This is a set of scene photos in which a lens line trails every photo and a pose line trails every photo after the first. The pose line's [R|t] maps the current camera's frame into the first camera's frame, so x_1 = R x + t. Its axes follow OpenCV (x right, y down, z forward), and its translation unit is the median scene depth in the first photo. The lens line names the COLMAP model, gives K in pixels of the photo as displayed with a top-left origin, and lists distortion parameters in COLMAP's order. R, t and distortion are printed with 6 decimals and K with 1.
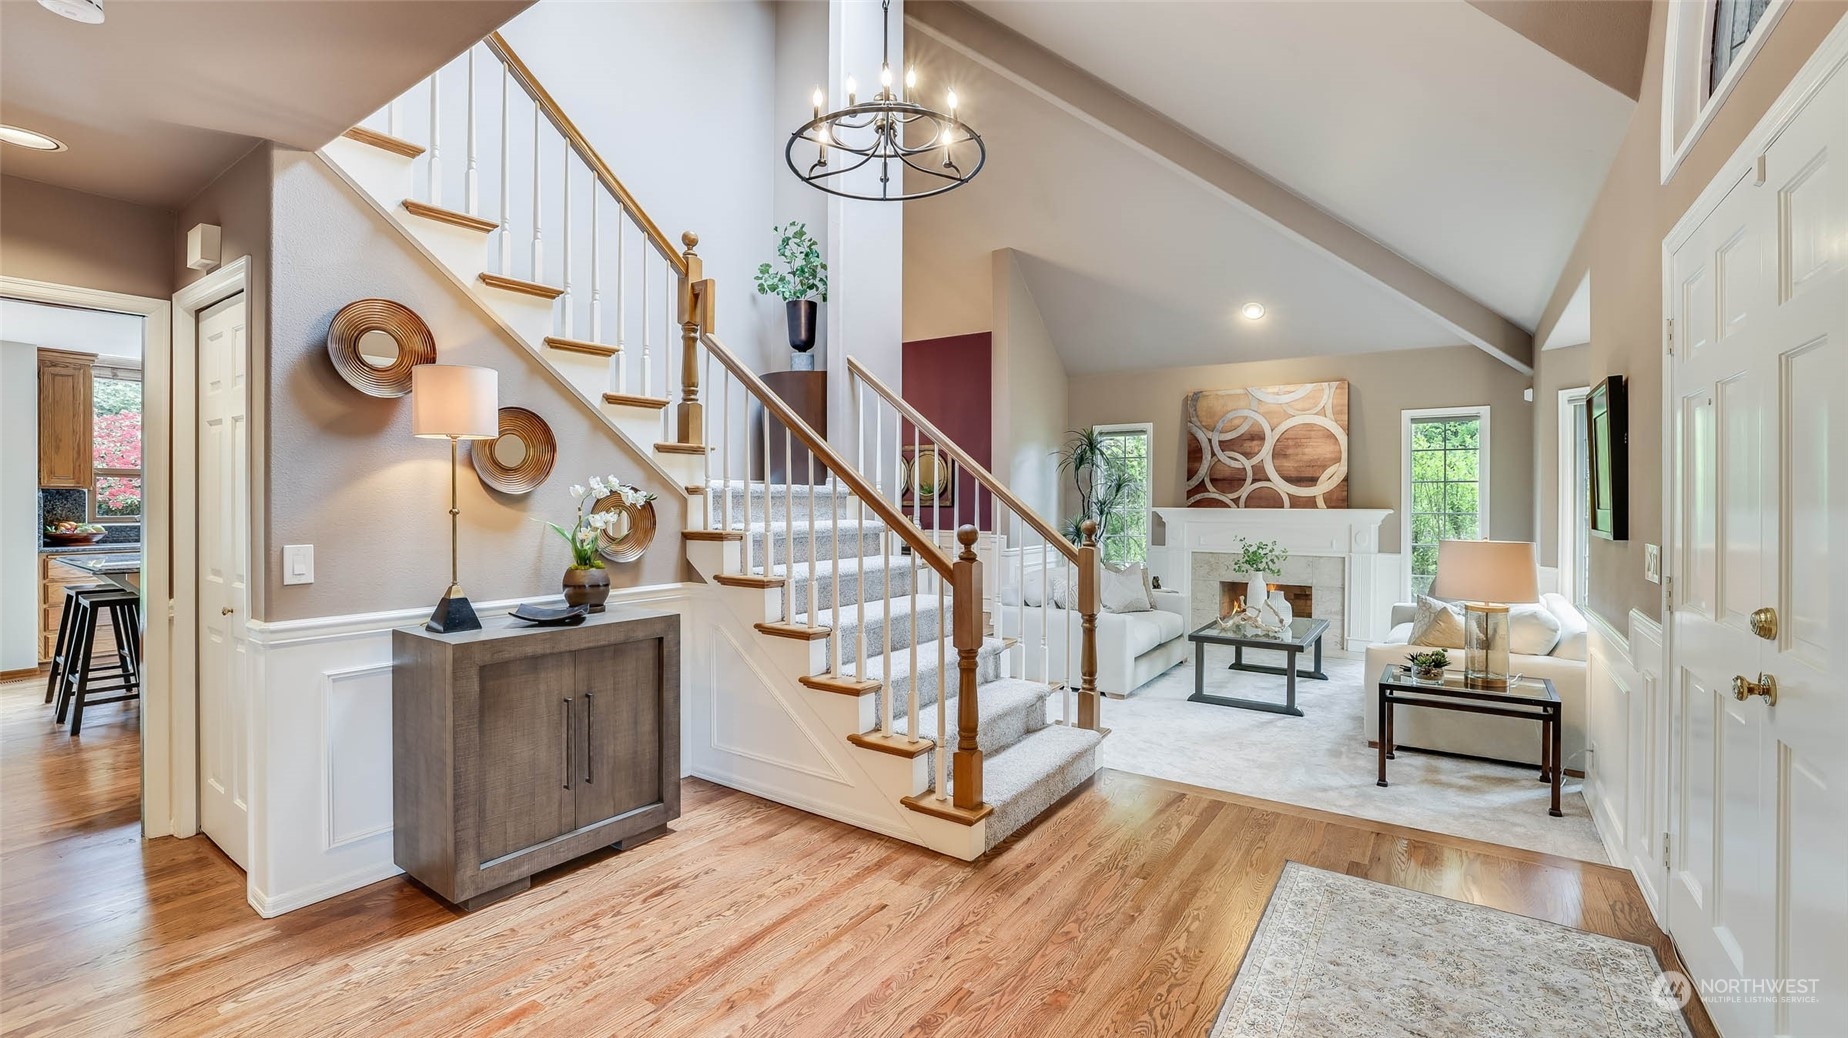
lens RADIAL K [[796.5, 0, 923.3], [0, 796.5, 499.8], [0, 0, 1]] dist [-0.045758, 0.014141]
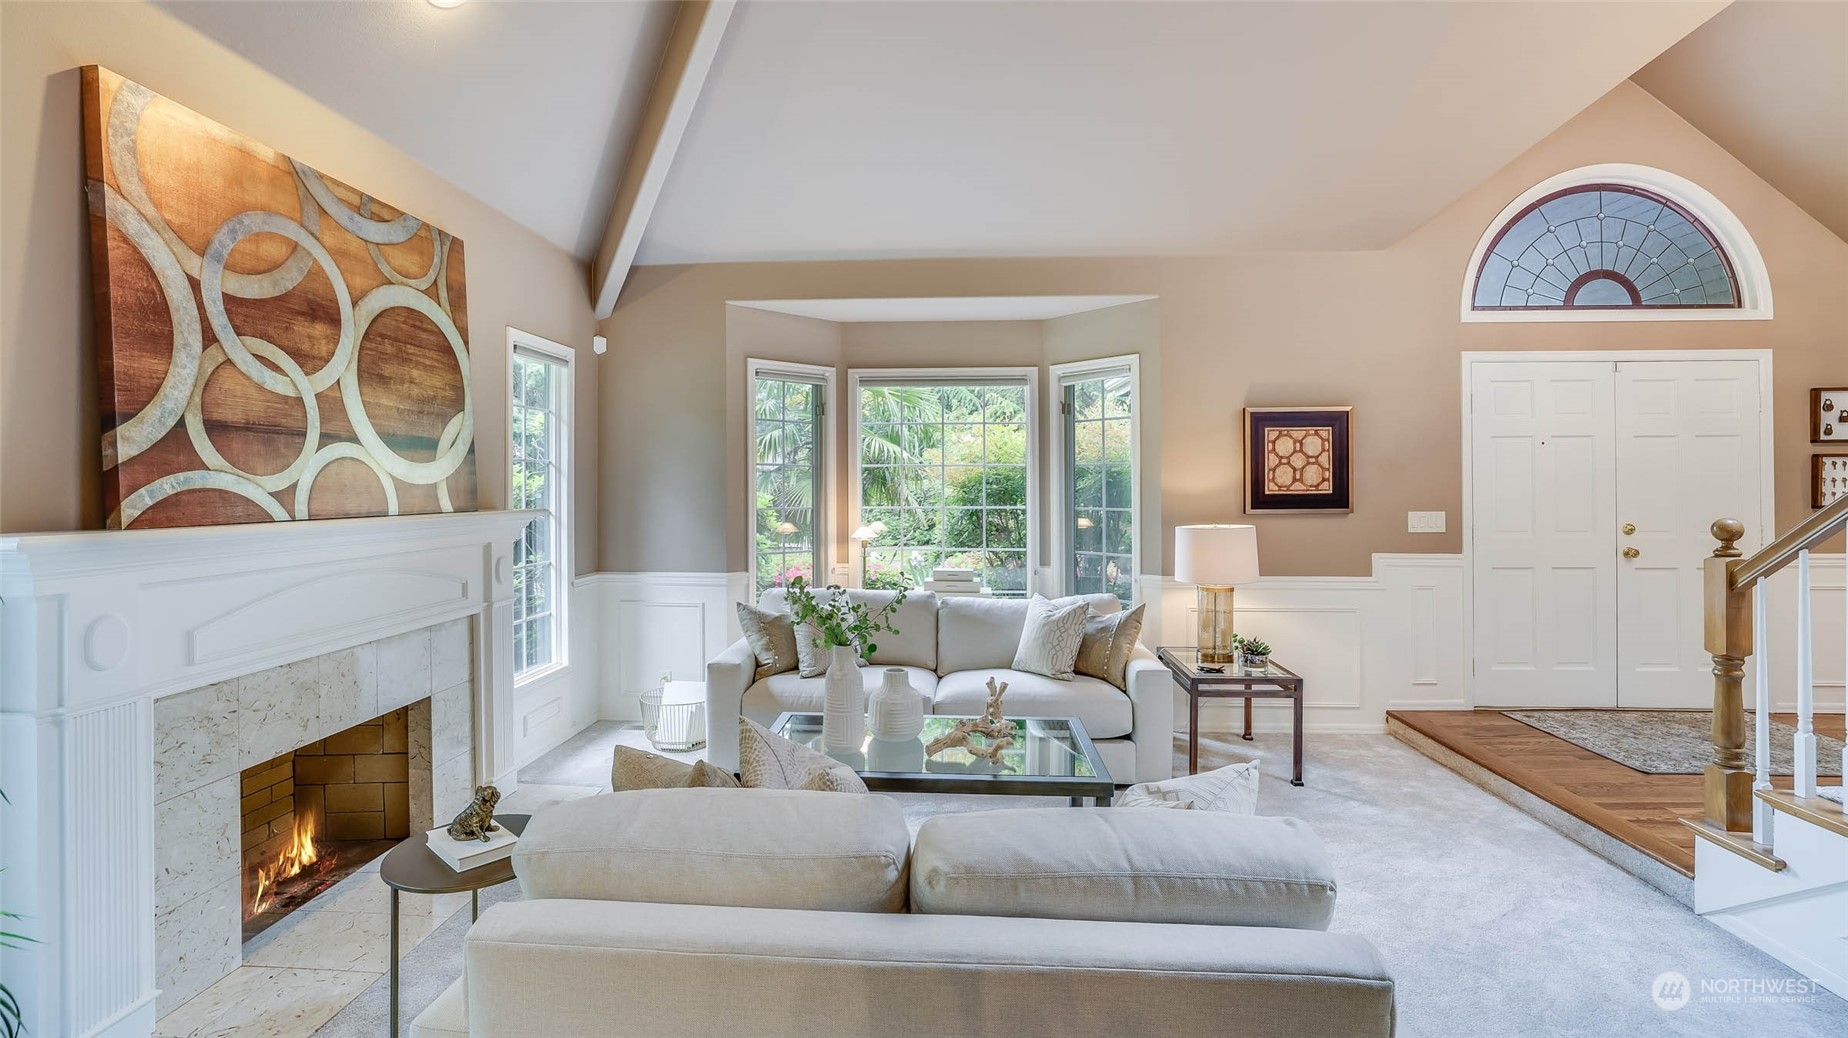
lens RADIAL K [[796.5, 0, 910.2], [0, 796.5, 475.0], [0, 0, 1]] dist [-0.045758, 0.014141]
pose [[-0.510622, 0.009204, 0.859756, -0.000977], [0.001941, 0.999952, -0.009552, -0.004667], [-0.859803, -0.003209, -0.510616, 0.951168]]
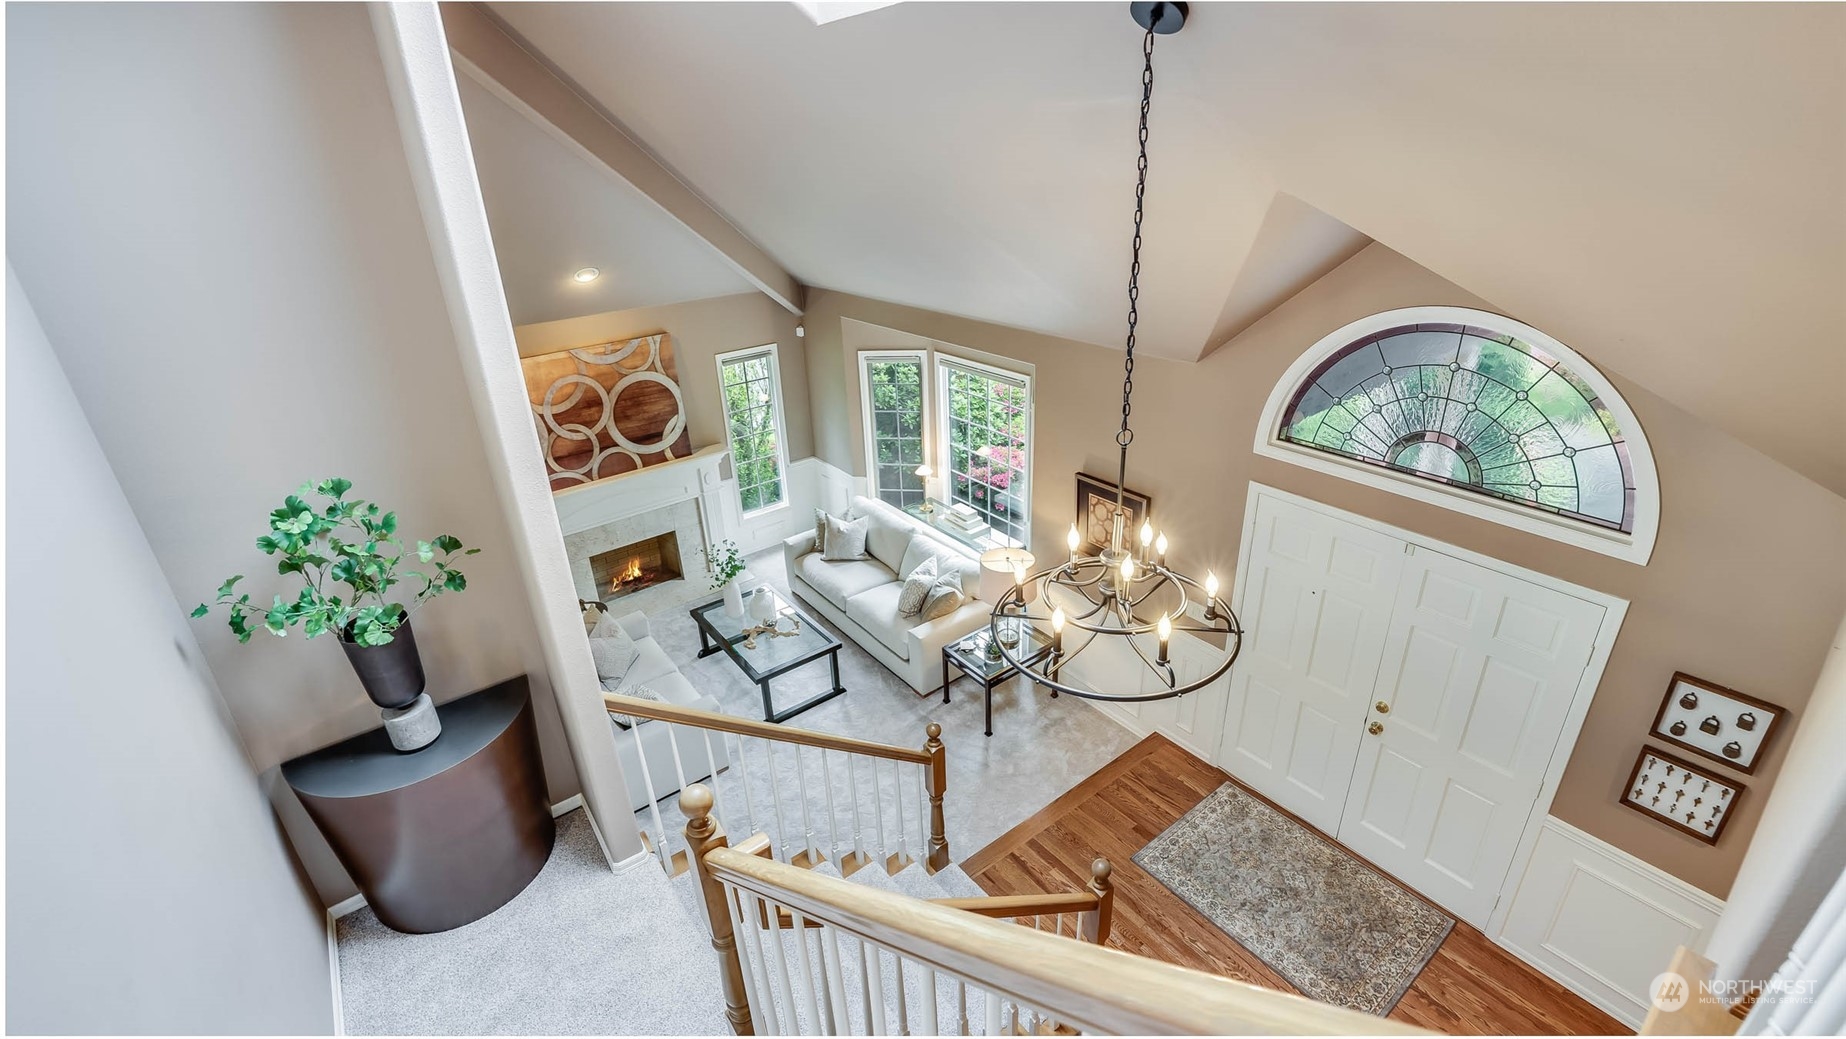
lens RADIAL K [[795.6, 0, 915.4], [0, 795.6, 498.3], [0, 0, 1]] dist [-0.045758, 0.014141]
pose [[0.320046, -0.400047, 0.858797, -0.289644], [0.044502, 0.911824, 0.408163, -0.335846], [-0.946356, -0.092413, 0.309628, 0.351419]]
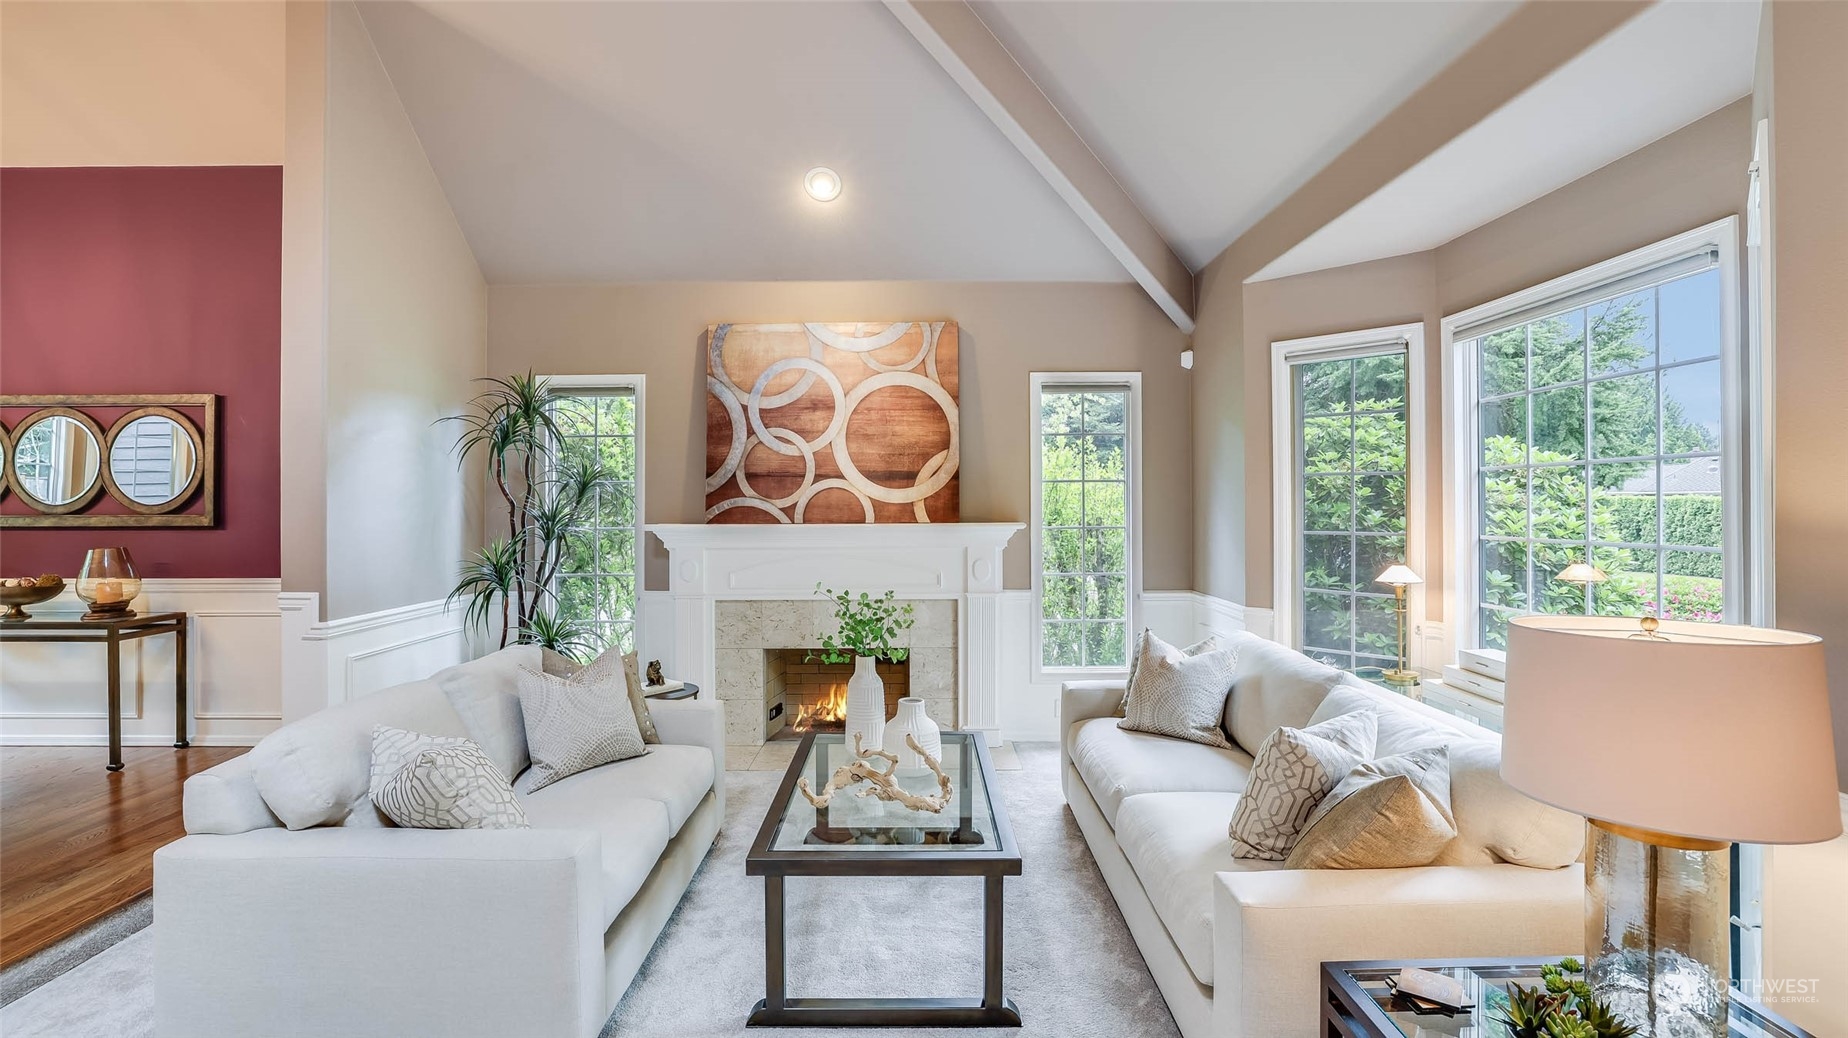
lens RADIAL K [[827.0, 0, 916.3], [0, 827.0, 504.2], [0, 0, 1]] dist [-0.046421, 0.000717]
pose [[0.824543, -0.003059, 0.565792, 0.126172], [0.006624, 0.999969, -0.004248, -0.000799], [-0.565761, 0.007250, 0.824537, 0.441969]]
